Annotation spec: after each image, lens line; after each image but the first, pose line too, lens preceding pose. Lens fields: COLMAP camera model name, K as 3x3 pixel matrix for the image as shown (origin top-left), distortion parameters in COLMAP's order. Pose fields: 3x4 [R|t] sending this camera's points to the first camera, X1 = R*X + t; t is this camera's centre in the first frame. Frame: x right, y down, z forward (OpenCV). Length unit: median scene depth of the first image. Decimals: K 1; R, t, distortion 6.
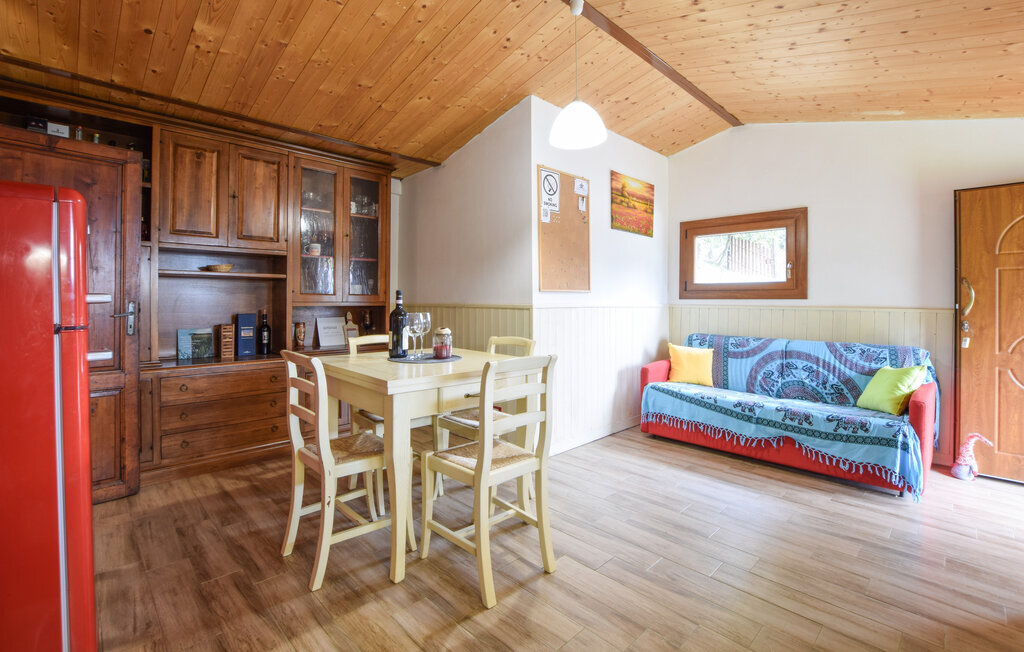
lens RADIAL K [[454.2, 0, 516.6], [0, 454.2, 310.0], [0, 0, 1]] dist [-0.020046, -0.000036]
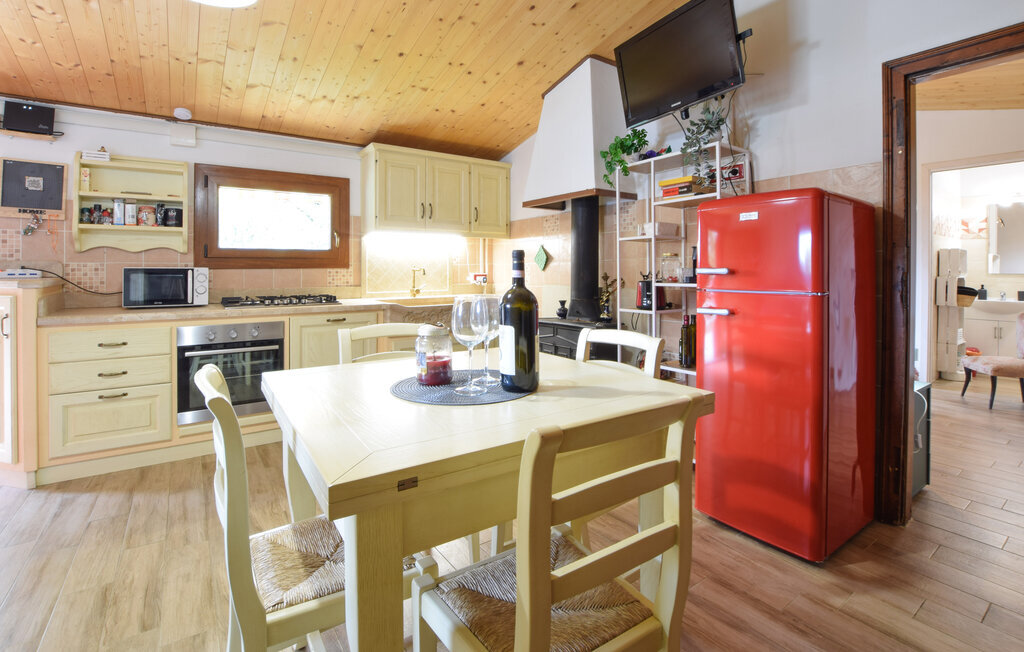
lens RADIAL K [[489.5, 0, 507.8], [0, 489.5, 266.4], [0, 0, 1]] dist [-0.018100, 0.000132]
pose [[-0.983339, 0.001669, 0.181776, -0.225267], [0.003455, 0.999949, 0.009510, -0.020633], [-0.181751, 0.009979, -0.983294, 0.991009]]
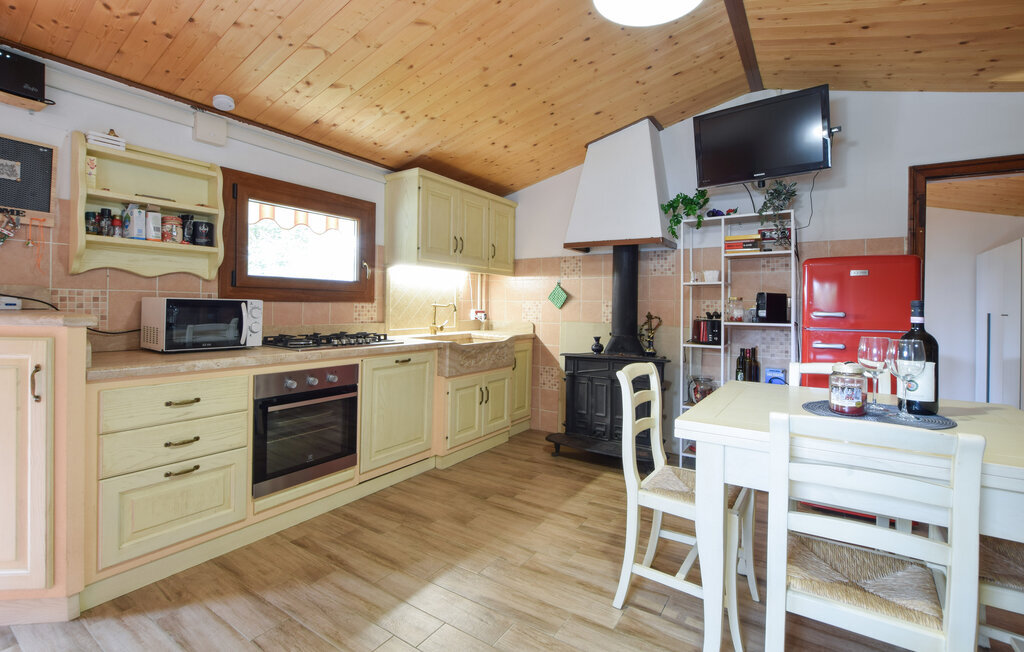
lens RADIAL K [[474.6, 0, 505.6], [0, 474.6, 303.5], [0, 0, 1]] dist [-0.018398, 0.000300]
pose [[-0.978964, -0.018922, -0.203153, 0.261020], [-0.021303, 0.999728, 0.009539, -0.020753], [0.202917, 0.013666, -0.979101, 0.969791]]
